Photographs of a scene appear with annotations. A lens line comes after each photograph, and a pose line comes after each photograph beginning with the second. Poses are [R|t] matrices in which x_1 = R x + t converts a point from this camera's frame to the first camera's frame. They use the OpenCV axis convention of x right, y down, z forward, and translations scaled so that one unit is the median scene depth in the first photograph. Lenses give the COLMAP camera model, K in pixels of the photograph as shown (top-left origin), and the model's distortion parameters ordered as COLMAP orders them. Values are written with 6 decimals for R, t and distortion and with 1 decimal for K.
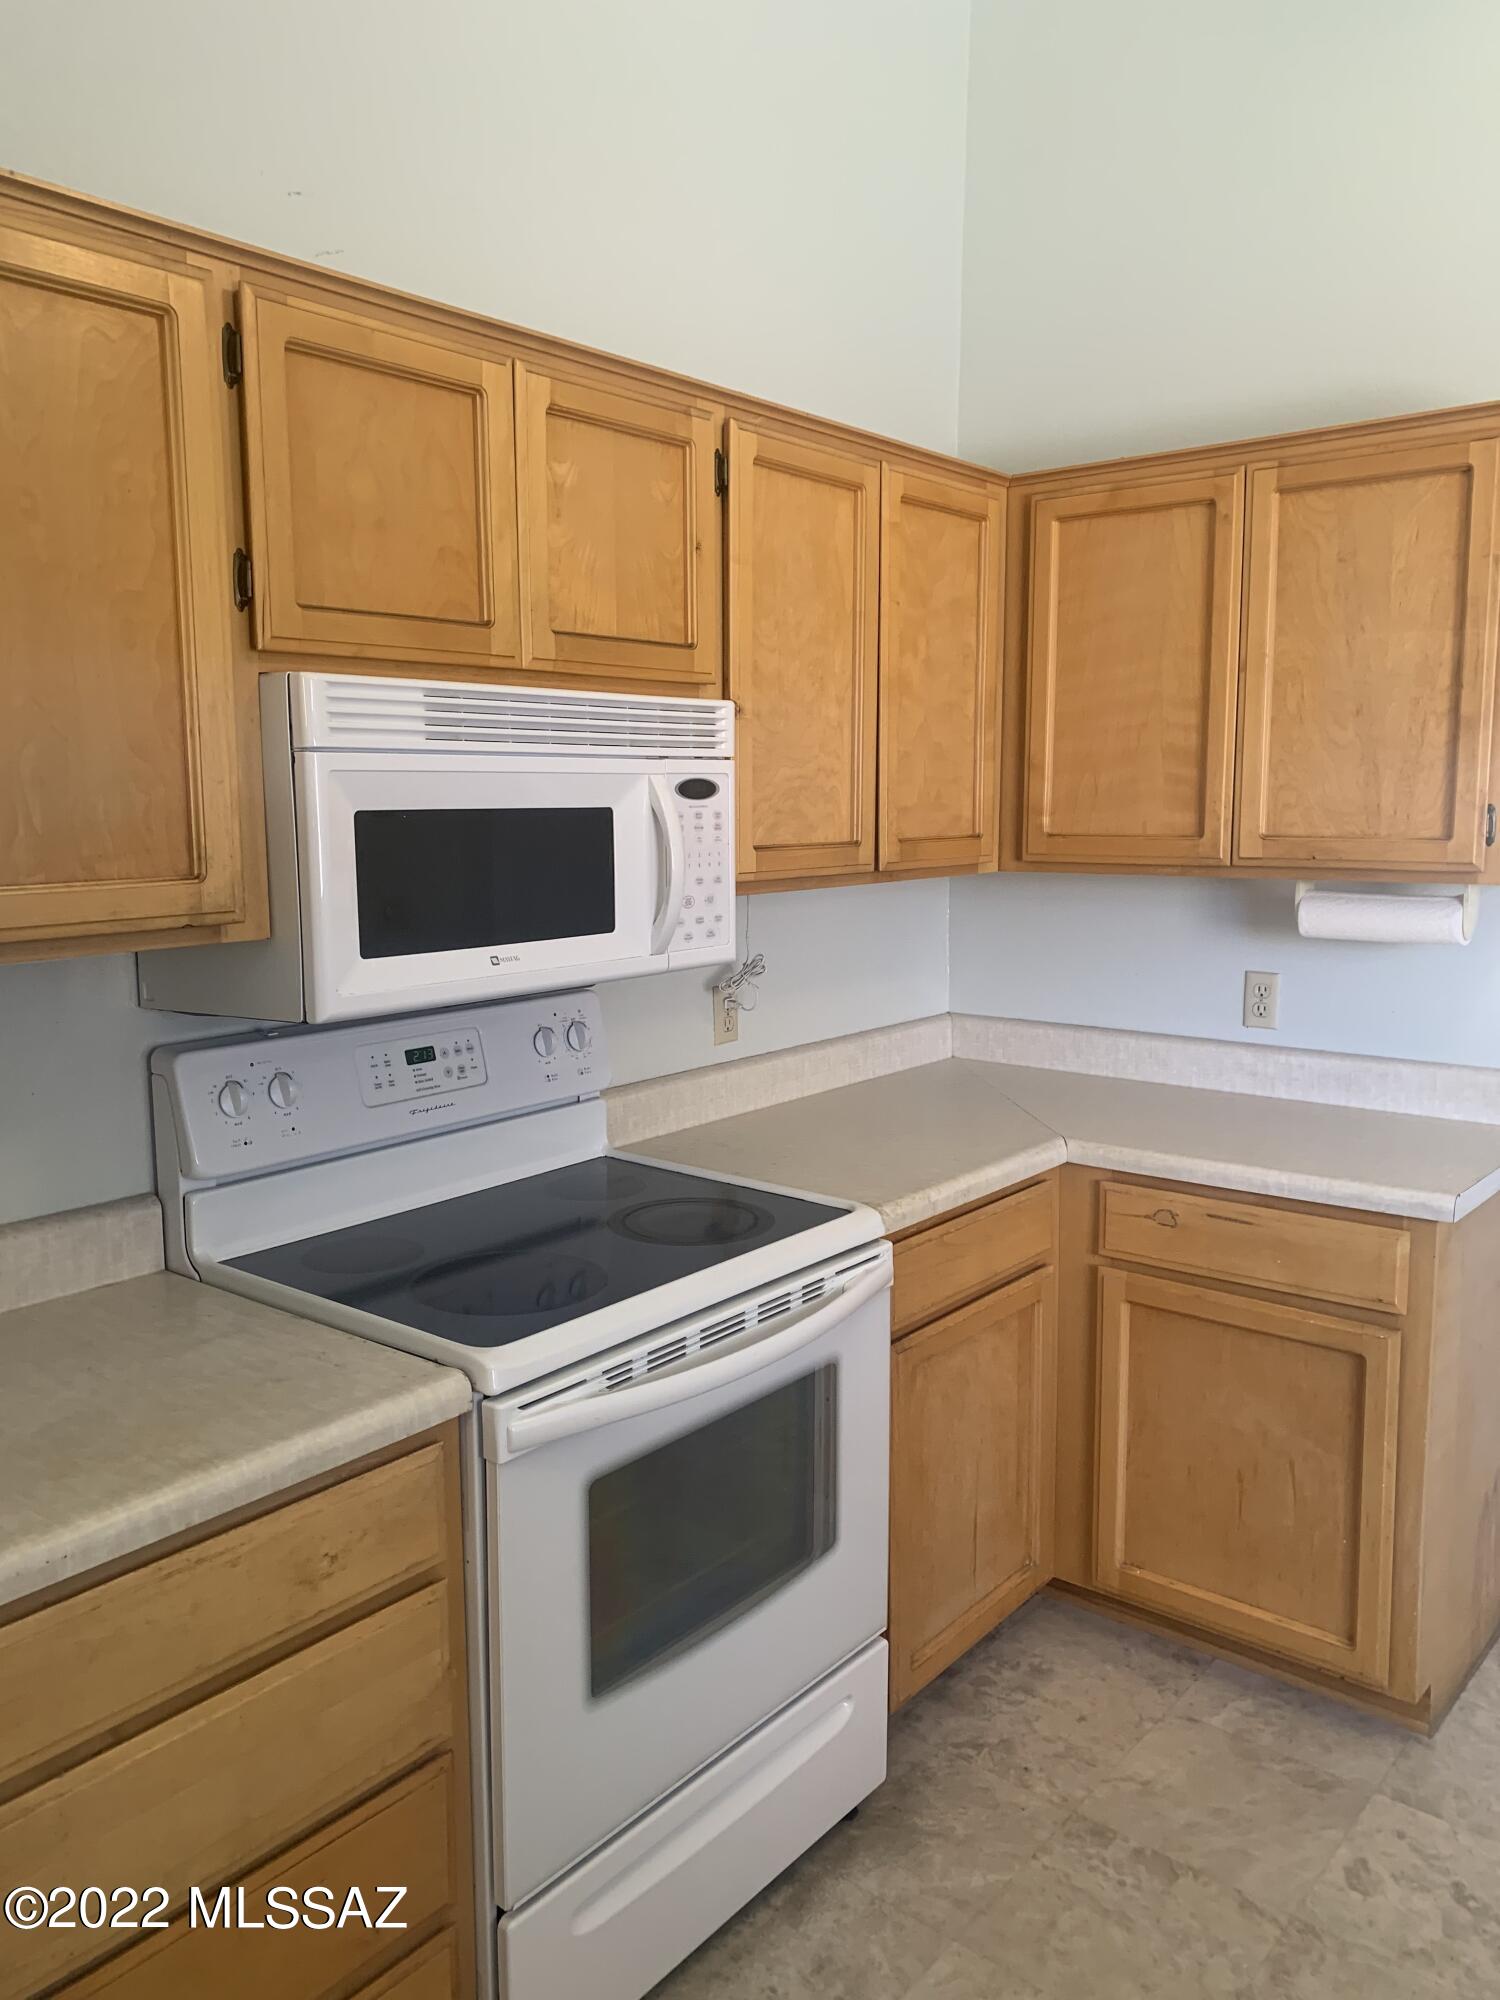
lens RADIAL K [[1514.8, 0, 752.3], [0, 1514.8, 1018.9], [0, 0, 1]] dist [0.002938, -0.005090]
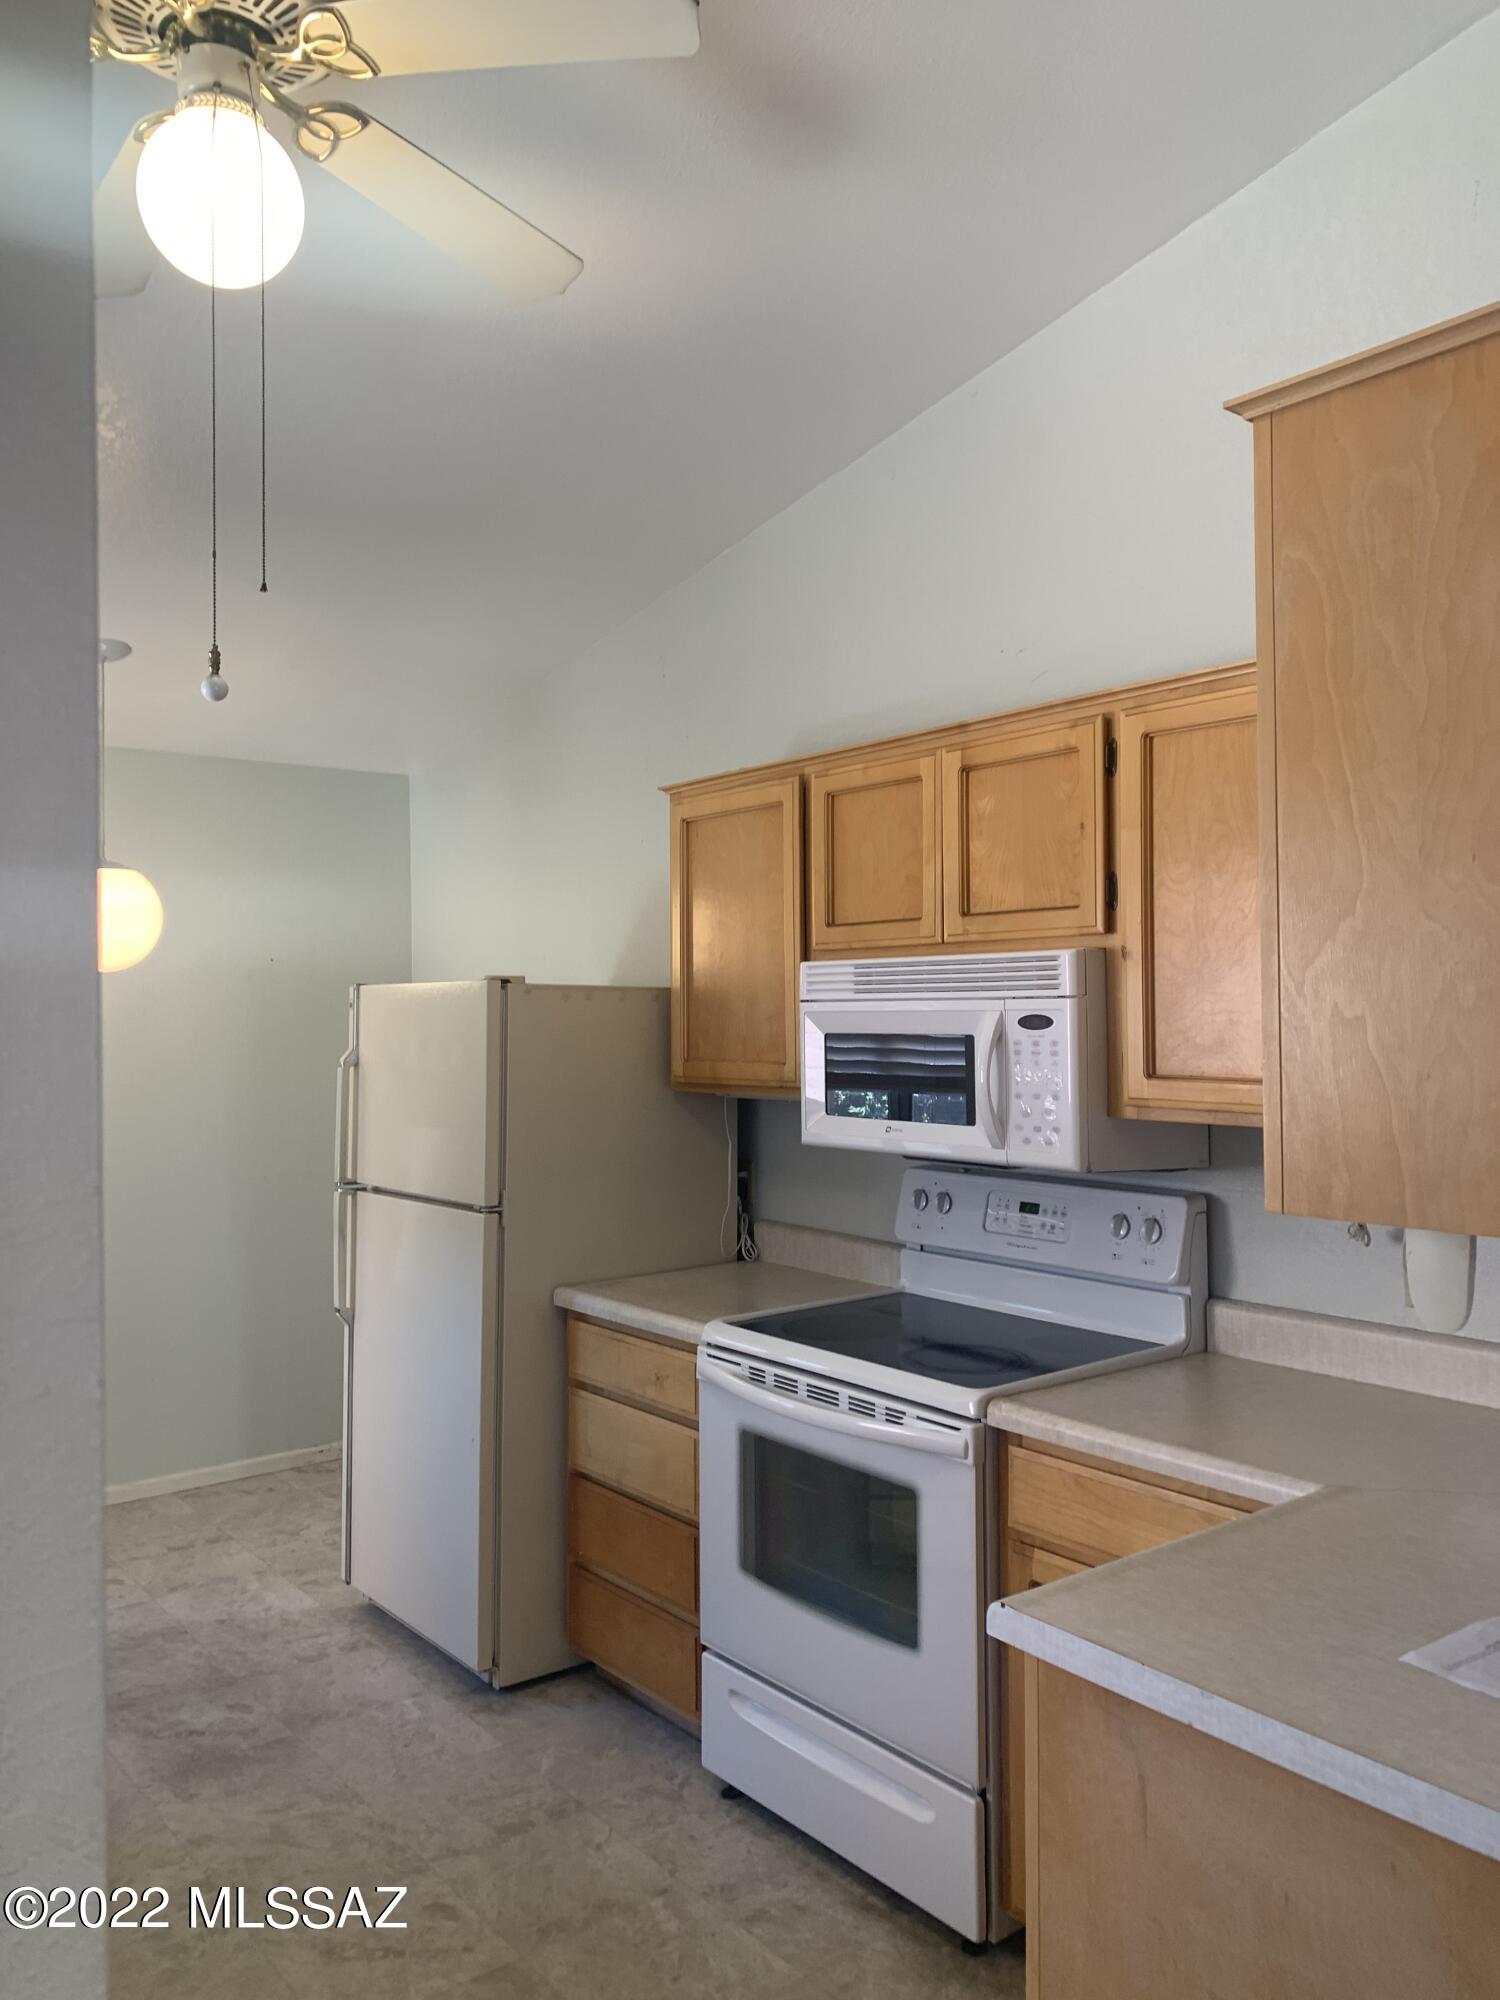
lens RADIAL K [[1514.8, 0, 749.9], [0, 1514.8, 987.4], [0, 0, 1]] dist [0.002938, -0.005090]
pose [[-0.224204, -0.015610, -0.974417, 1.278893], [-0.142227, 0.989690, 0.016871, -0.174813], [0.964108, 0.142371, -0.224112, 1.092851]]
